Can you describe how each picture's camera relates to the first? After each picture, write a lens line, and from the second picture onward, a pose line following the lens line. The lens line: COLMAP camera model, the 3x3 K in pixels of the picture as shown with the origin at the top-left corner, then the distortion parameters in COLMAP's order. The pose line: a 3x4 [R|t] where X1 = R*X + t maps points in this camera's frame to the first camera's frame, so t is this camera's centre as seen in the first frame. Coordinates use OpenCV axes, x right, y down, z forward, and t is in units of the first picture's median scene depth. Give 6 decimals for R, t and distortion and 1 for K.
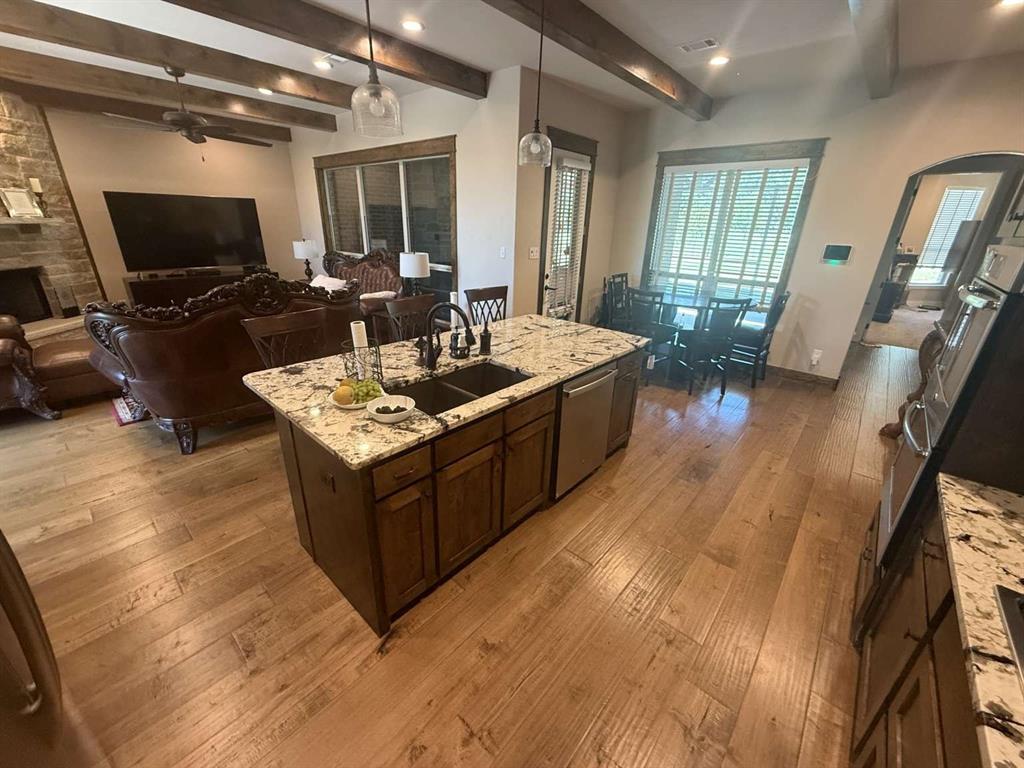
lens RADIAL K [[407.9, 0, 509.4], [0, 407.9, 382.8], [0, 0, 1]] dist [-0.004468, -0.000391]
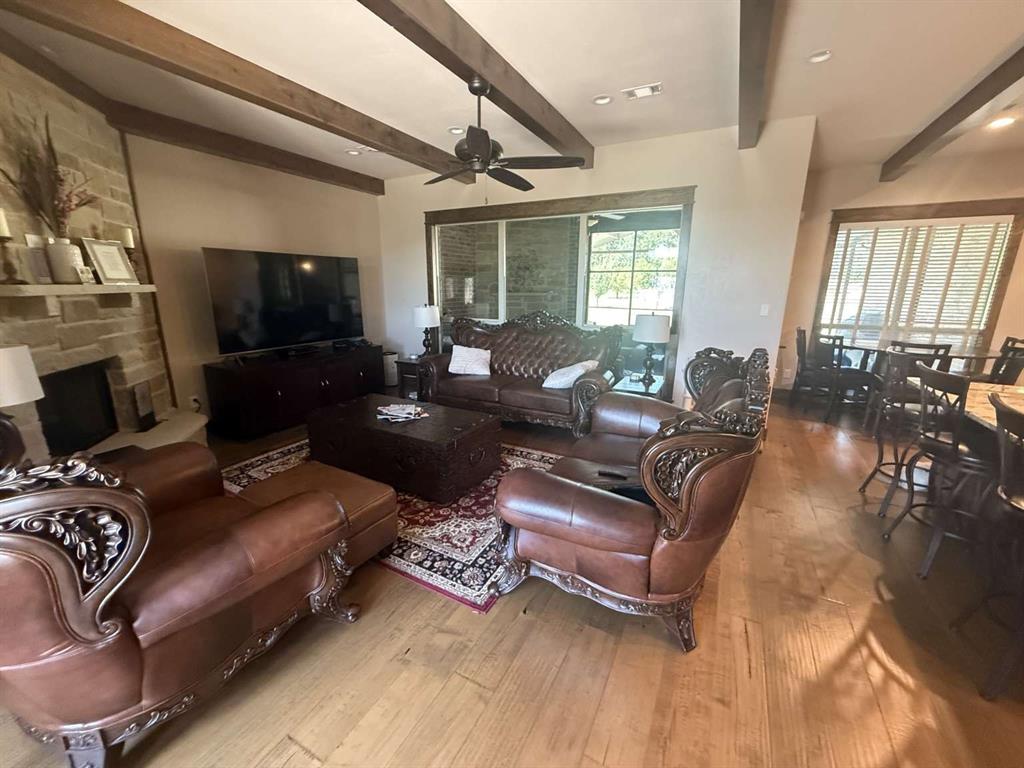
lens RADIAL K [[407.9, 0, 509.0], [0, 407.9, 386.2], [0, 0, 1]] dist [-0.004468, -0.000391]
pose [[0.974671, -0.075297, 0.210585, -0.686704], [0.102027, 0.987628, -0.119088, -0.097647], [-0.199013, 0.137557, 0.970295, 0.248817]]
